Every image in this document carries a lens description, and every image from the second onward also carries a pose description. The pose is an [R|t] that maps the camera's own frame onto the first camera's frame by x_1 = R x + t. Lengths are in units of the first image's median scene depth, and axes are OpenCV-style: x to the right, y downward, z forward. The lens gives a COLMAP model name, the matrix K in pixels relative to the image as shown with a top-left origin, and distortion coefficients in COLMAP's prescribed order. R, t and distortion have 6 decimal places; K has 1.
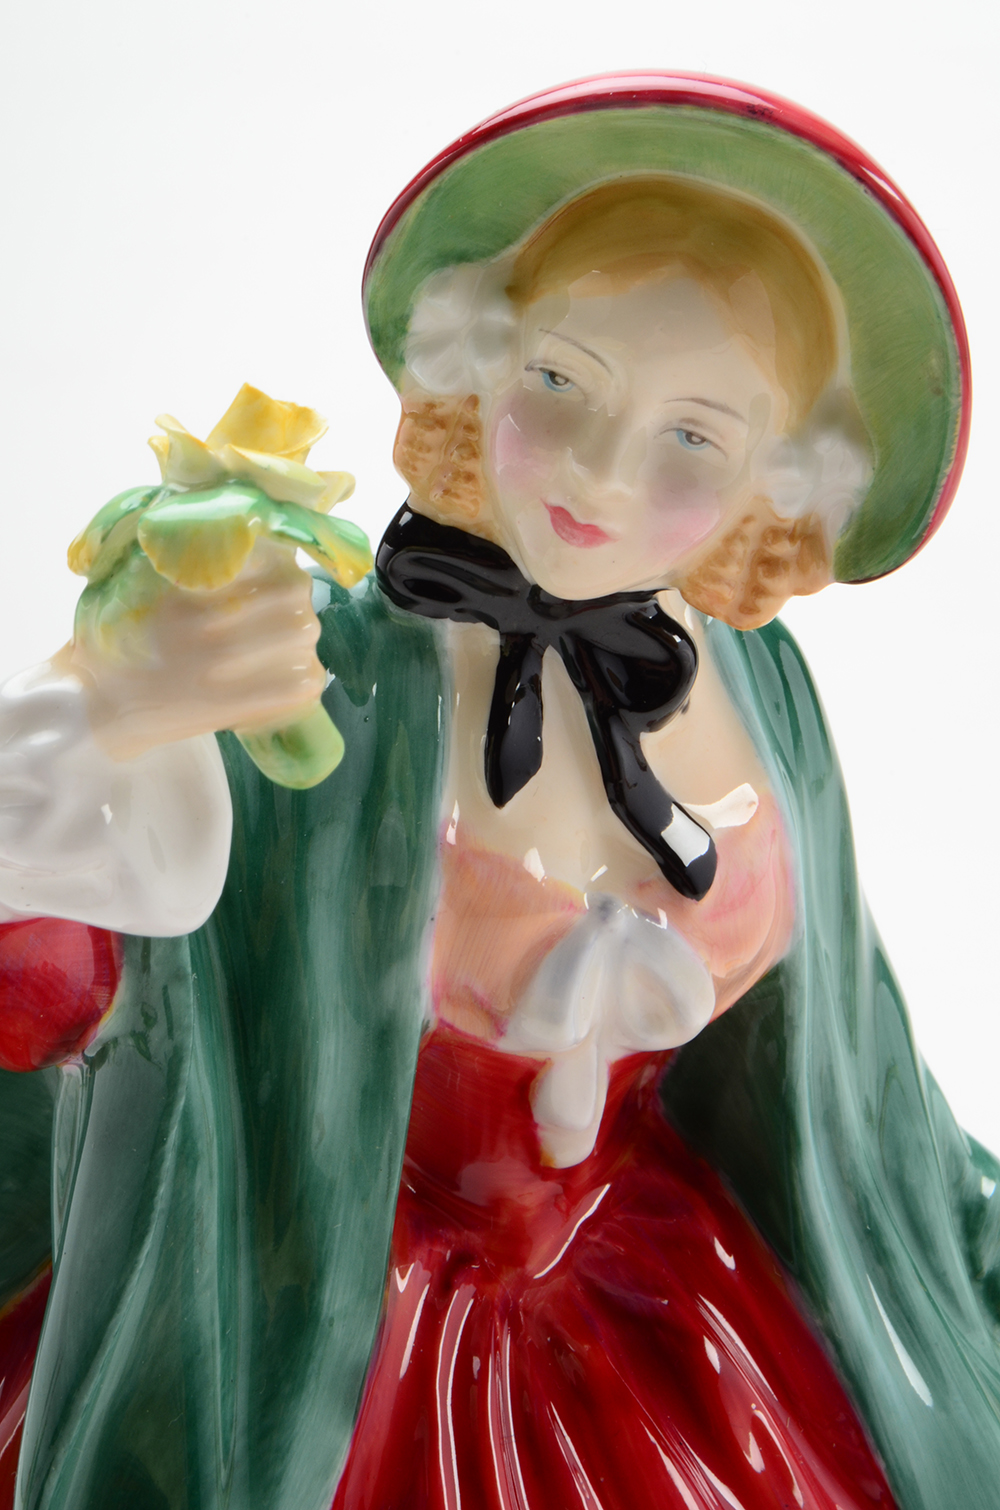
lens RADIAL K [[3288.9, 0, 495.1], [0, 3288.9, 763.8], [0, 0, 1]] dist [-0.006990, 0.000000]
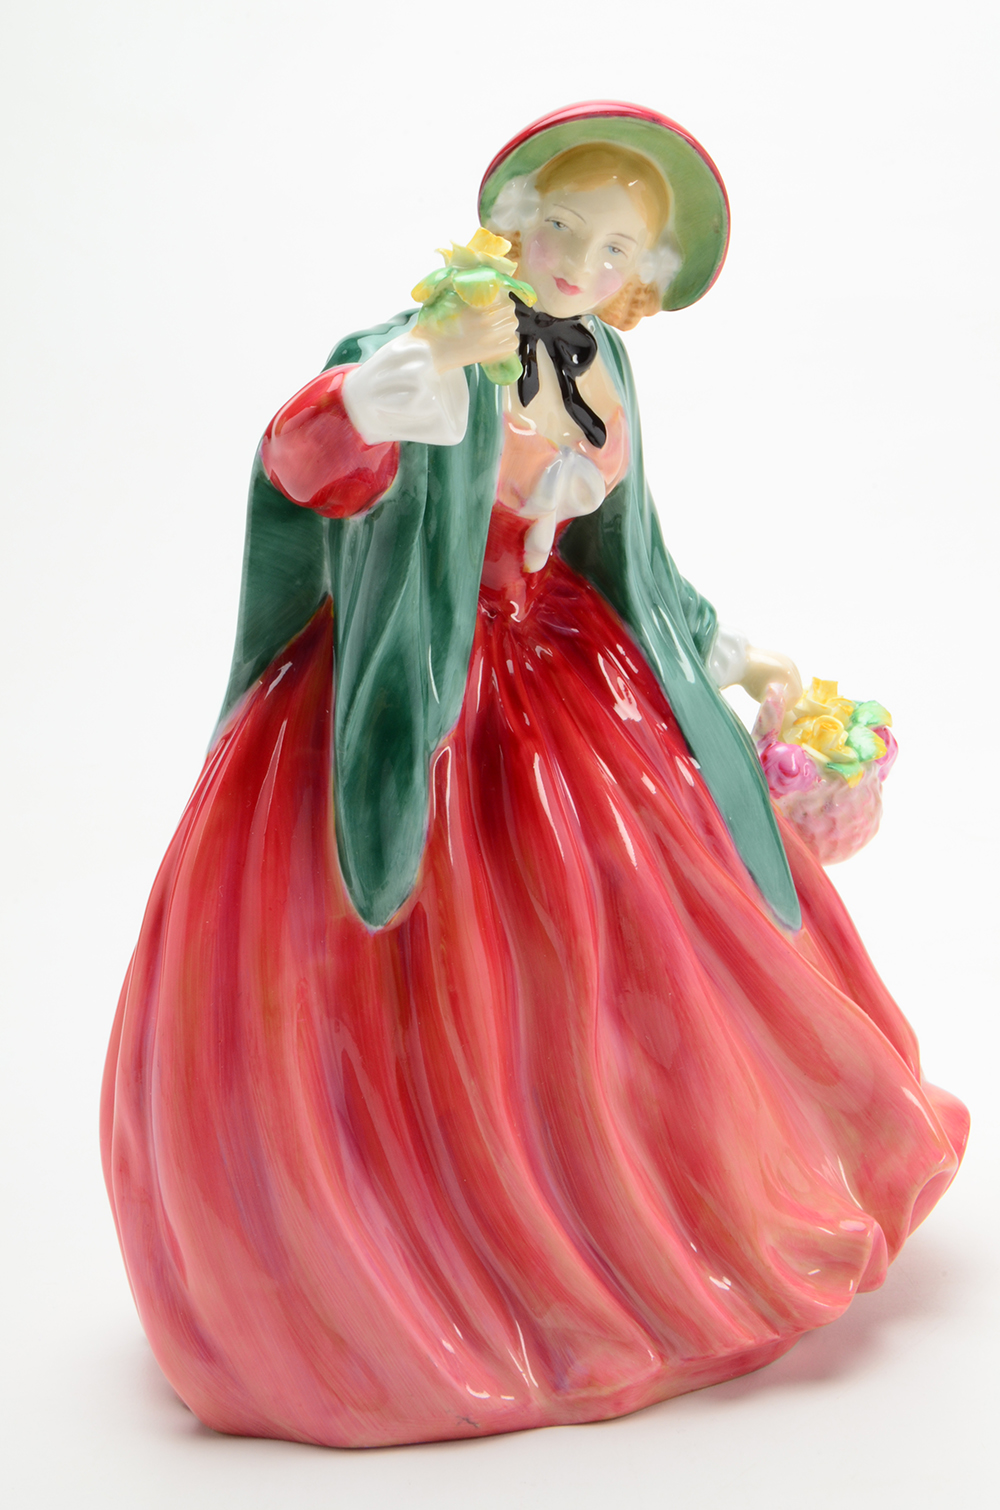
lens RADIAL K [[3288.9, 0, 504.8], [0, 3288.9, 752.3], [0, 0, 1]] dist [-0.006990, 0.000000]
pose [[0.969906, -0.033217, 0.241203, -0.604352], [0.020709, 0.998315, 0.054211, 0.135399], [-0.242597, -0.047585, 0.968959, -1.324242]]
